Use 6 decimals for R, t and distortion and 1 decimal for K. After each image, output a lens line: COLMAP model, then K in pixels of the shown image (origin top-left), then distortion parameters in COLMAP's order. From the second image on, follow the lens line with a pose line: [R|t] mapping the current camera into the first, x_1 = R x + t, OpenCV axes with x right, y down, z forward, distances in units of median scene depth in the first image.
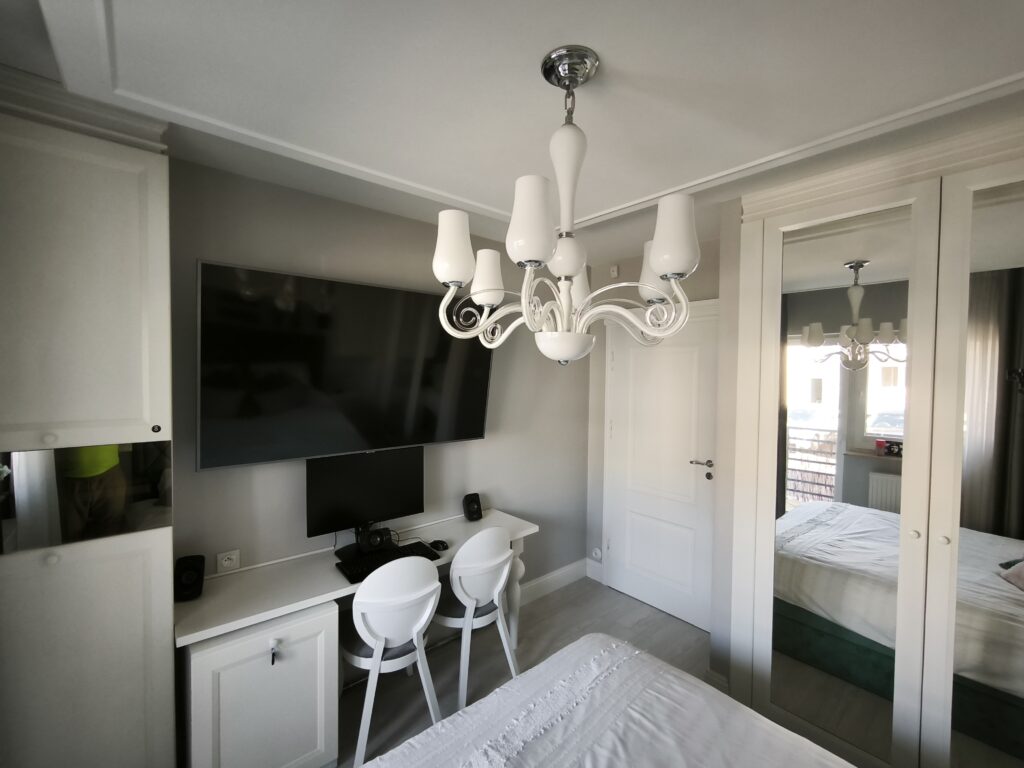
lens RADIAL K [[439.5, 0, 511.2], [0, 439.5, 385.2], [0, 0, 1]] dist [-0.012207, 0.006934]
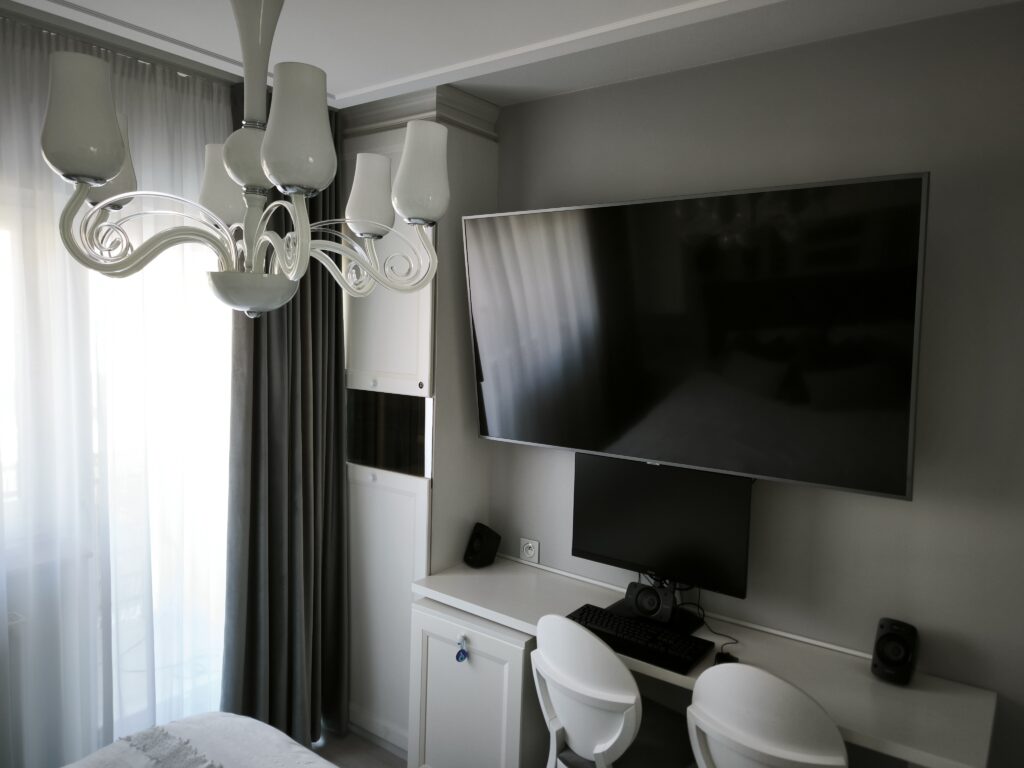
lens RADIAL K [[713.5, 0, 511.3], [0, 713.5, 386.5], [0, 0, 1]] dist [0.058476, -0.038091]
pose [[0.221641, 0.078871, -0.971933, 0.664376], [-0.055595, 0.996124, 0.068156, -0.020914], [0.973542, 0.038928, 0.225167, 0.577251]]
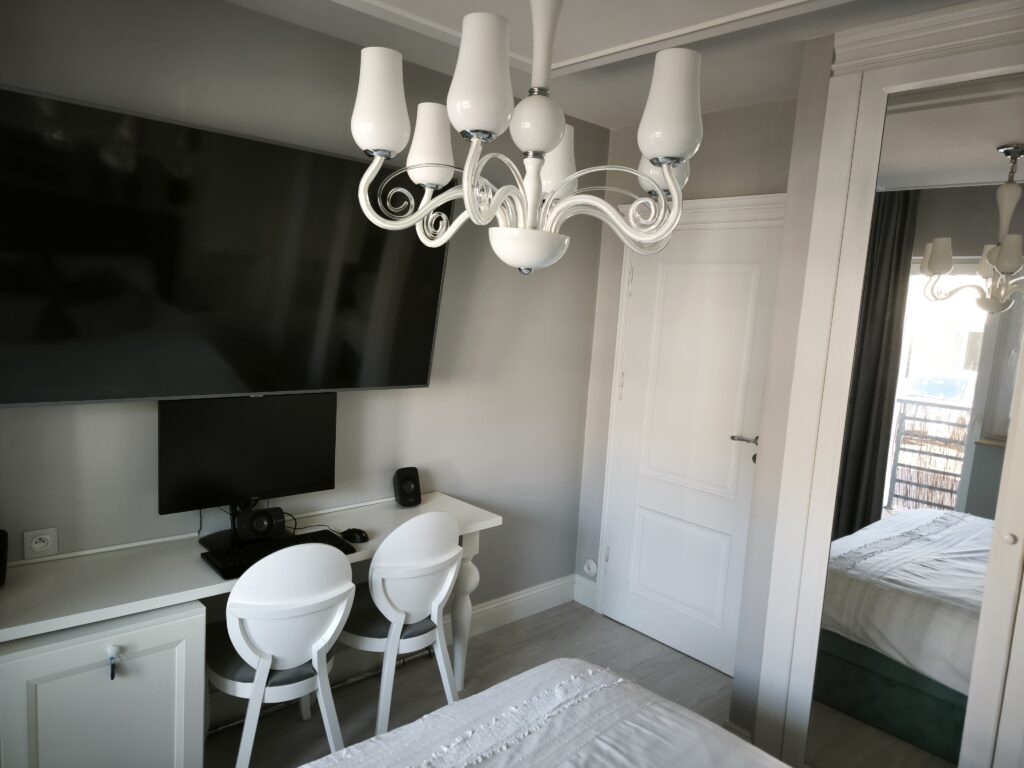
lens RADIAL K [[713.5, 0, 510.3], [0, 713.5, 395.7], [0, 0, 1]] dist [0.058476, -0.038091]
pose [[0.998159, 0.047489, 0.037732, 0.028920], [-0.051190, 0.993250, 0.104091, 0.016899], [-0.032534, -0.105831, 0.993852, -0.115371]]
